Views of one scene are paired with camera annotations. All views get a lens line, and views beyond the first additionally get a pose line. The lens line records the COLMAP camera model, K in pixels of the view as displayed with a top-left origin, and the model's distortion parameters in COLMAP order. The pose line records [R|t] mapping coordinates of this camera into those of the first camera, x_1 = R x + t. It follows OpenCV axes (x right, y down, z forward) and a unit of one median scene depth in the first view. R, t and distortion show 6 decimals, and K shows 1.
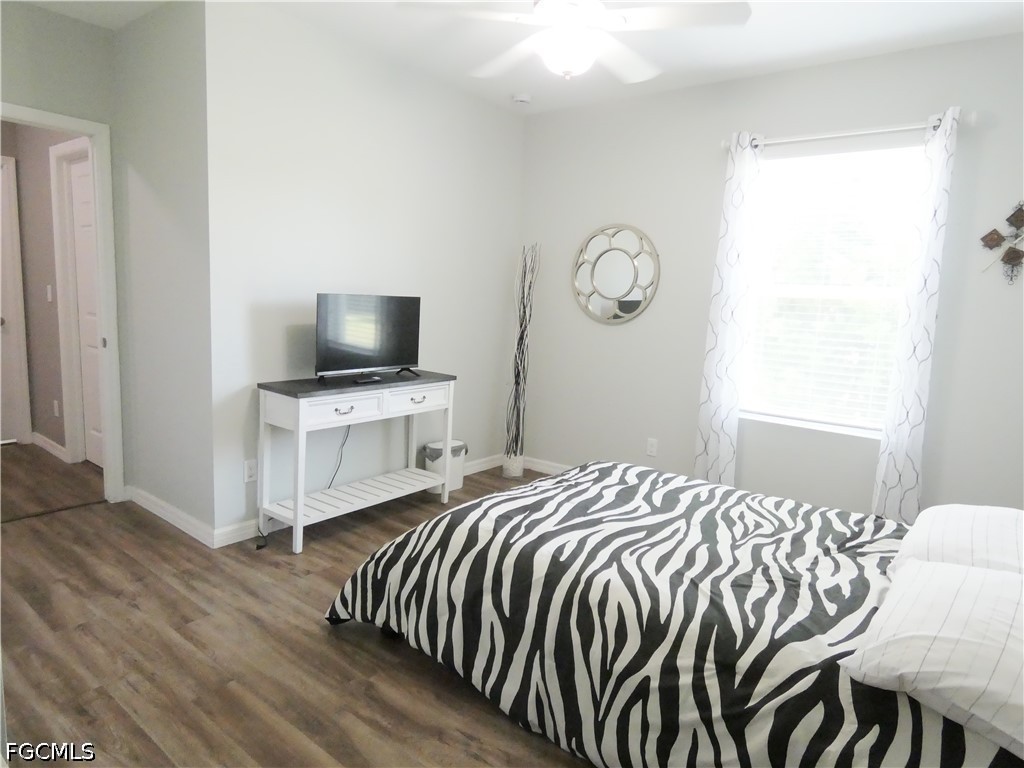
lens RADIAL K [[596.6, 0, 507.6], [0, 596.6, 378.0], [0, 0, 1]] dist [0.003538, 0.000386]
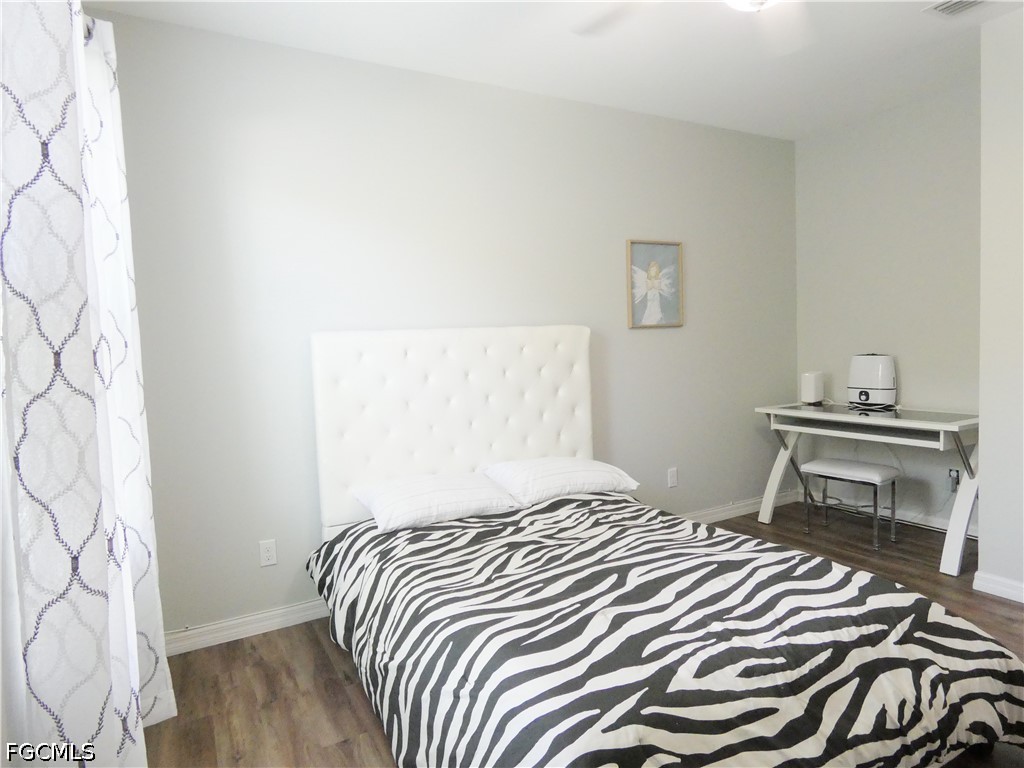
lens RADIAL K [[626.1, 0, 519.1], [0, 626.1, 380.8], [0, 0, 1]] dist [0.006681, -0.001296]
pose [[-0.932467, -0.026942, 0.360248, 0.078231], [0.050471, 0.977719, 0.203759, -0.223204], [-0.357712, 0.208180, -0.910332, 1.789296]]
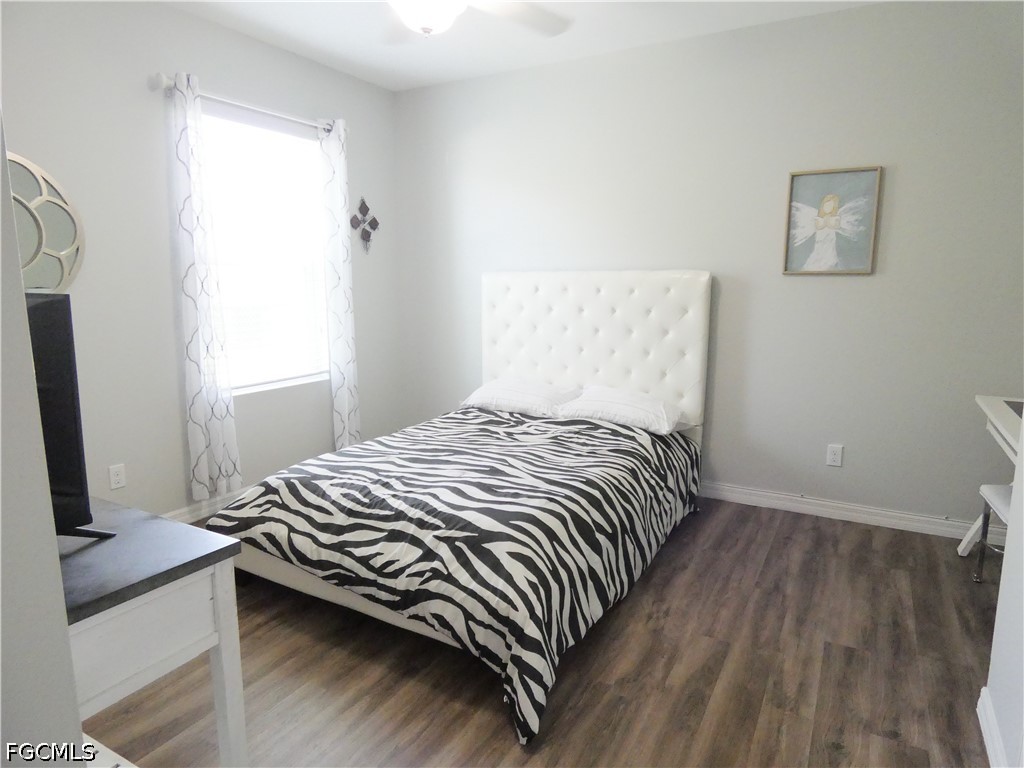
lens RADIAL K [[626.1, 0, 519.1], [0, 626.1, 380.8], [0, 0, 1]] dist [0.006681, -0.001296]
pose [[-0.148628, -0.200469, 0.968360, -0.918100], [0.126599, 0.967322, 0.219685, -0.171157], [-0.980756, 0.155245, -0.118391, 1.011920]]
